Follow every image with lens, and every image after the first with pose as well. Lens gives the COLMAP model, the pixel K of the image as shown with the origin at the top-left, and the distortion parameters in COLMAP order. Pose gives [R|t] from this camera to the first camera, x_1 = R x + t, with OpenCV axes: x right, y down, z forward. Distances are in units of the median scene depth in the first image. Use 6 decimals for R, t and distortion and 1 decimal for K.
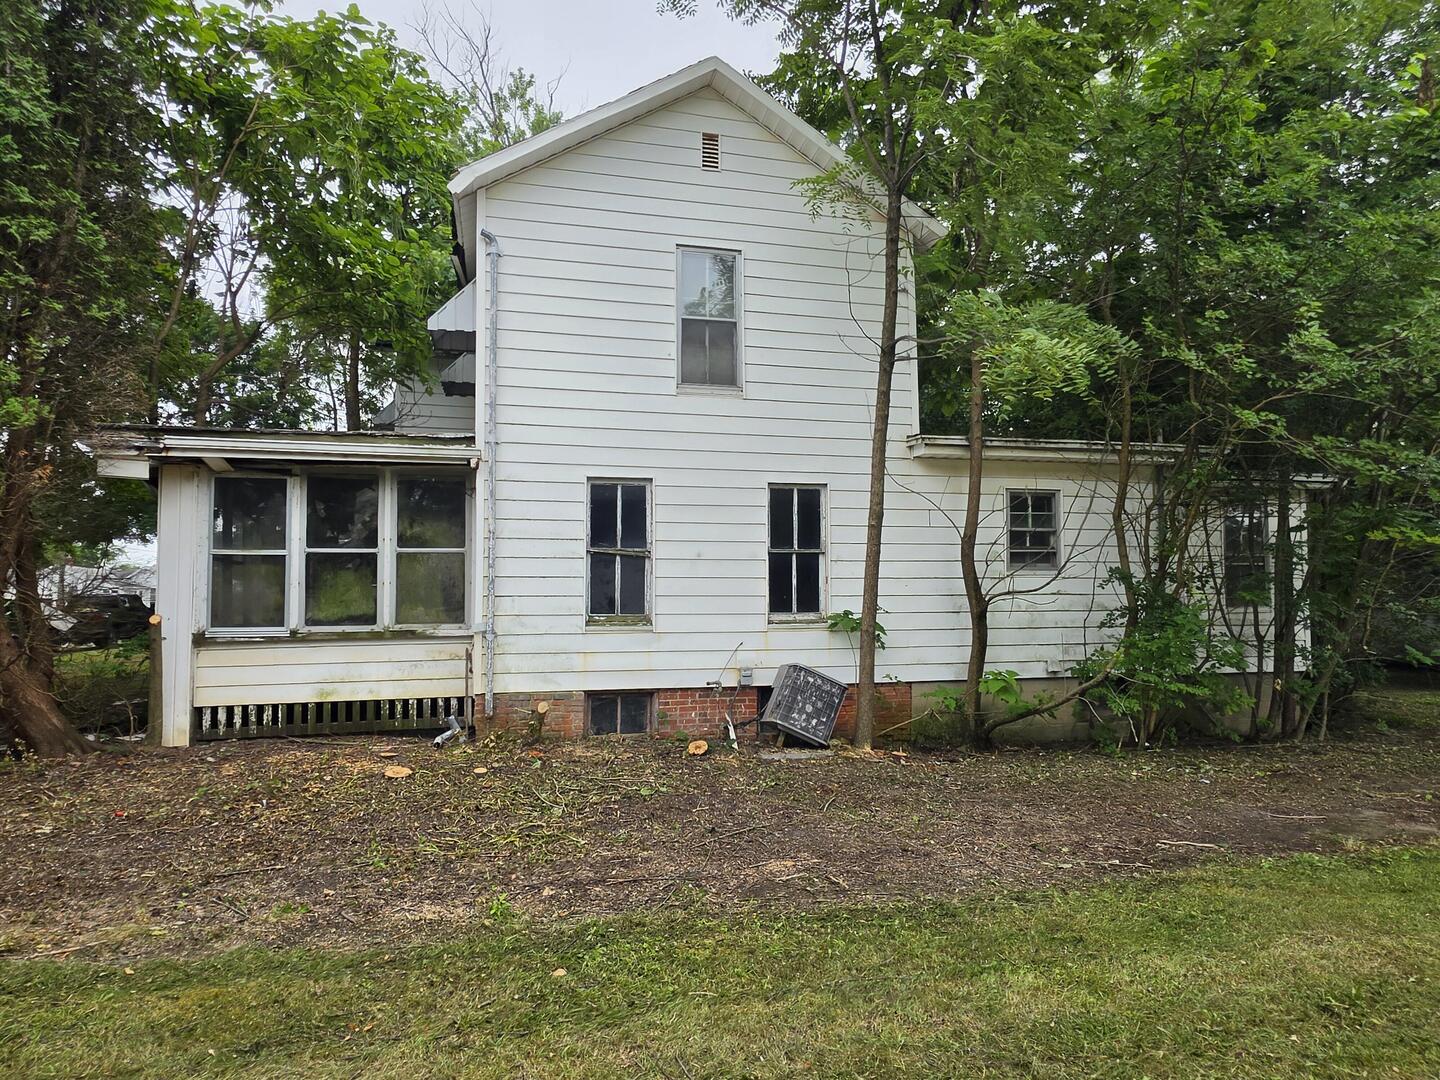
lens RADIAL K [[859.8, 0, 705.1], [0, 859.8, 563.2], [0, 0, 1]] dist [0.000215, 0.000838]
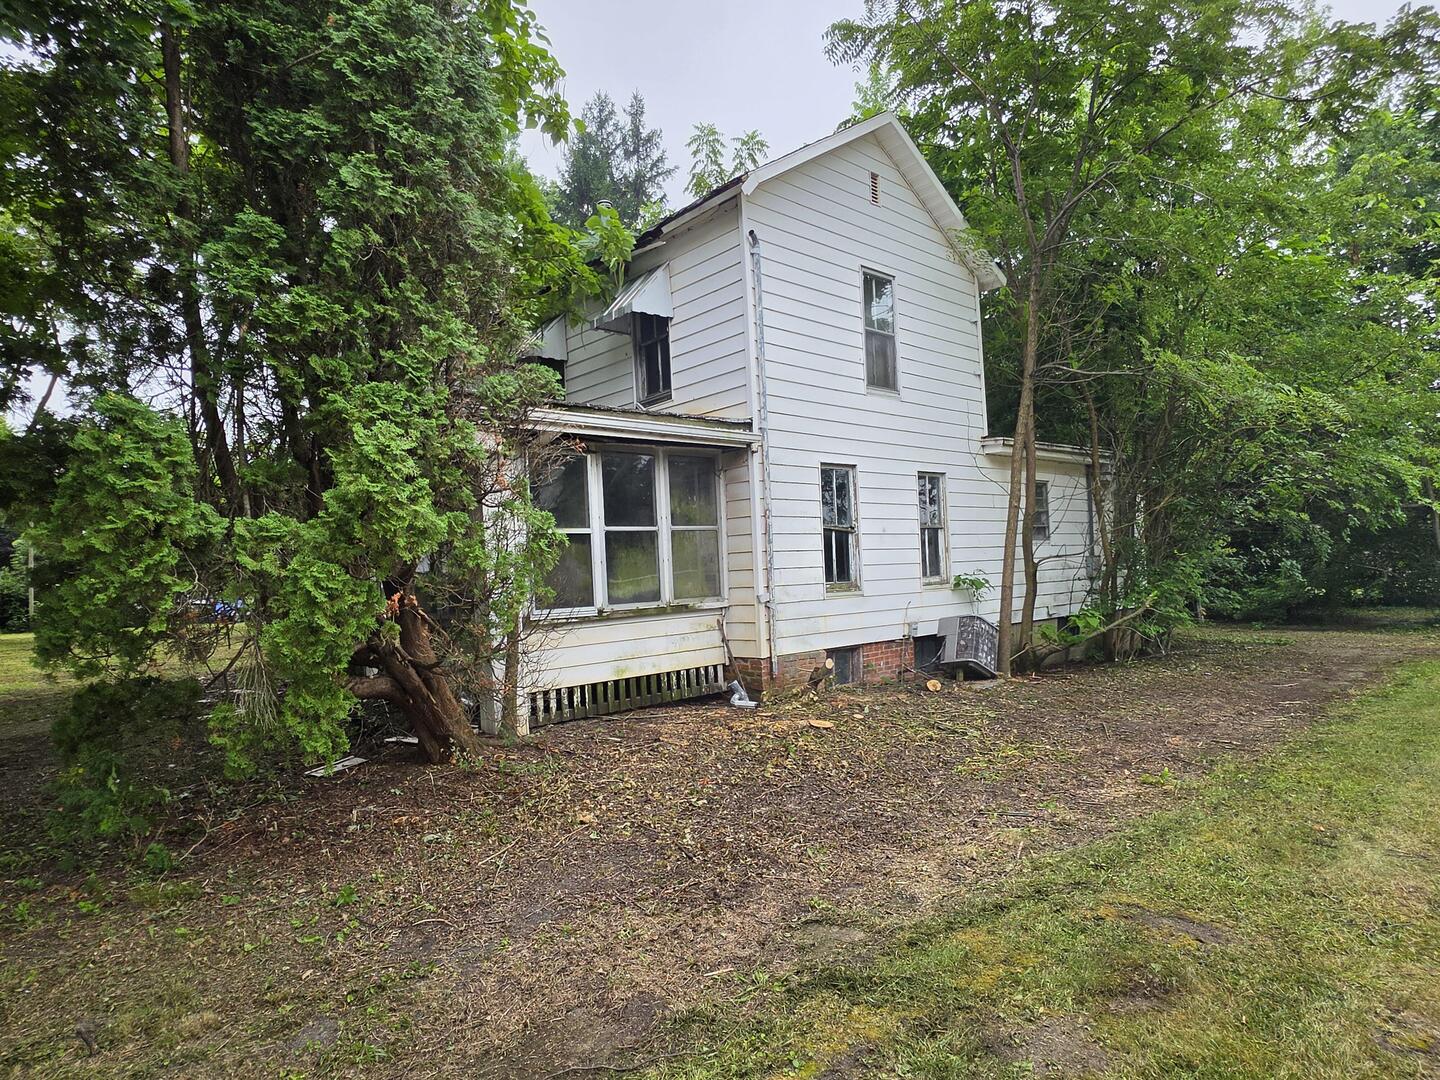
lens RADIAL K [[859.8, 0, 705.1], [0, 859.8, 563.2], [0, 0, 1]] dist [0.000215, 0.000838]
pose [[0.878579, -0.027118, 0.476827, -0.815163], [0.016910, 0.999527, 0.025687, 0.001449], [-0.477298, -0.014505, 0.878622, 0.068916]]
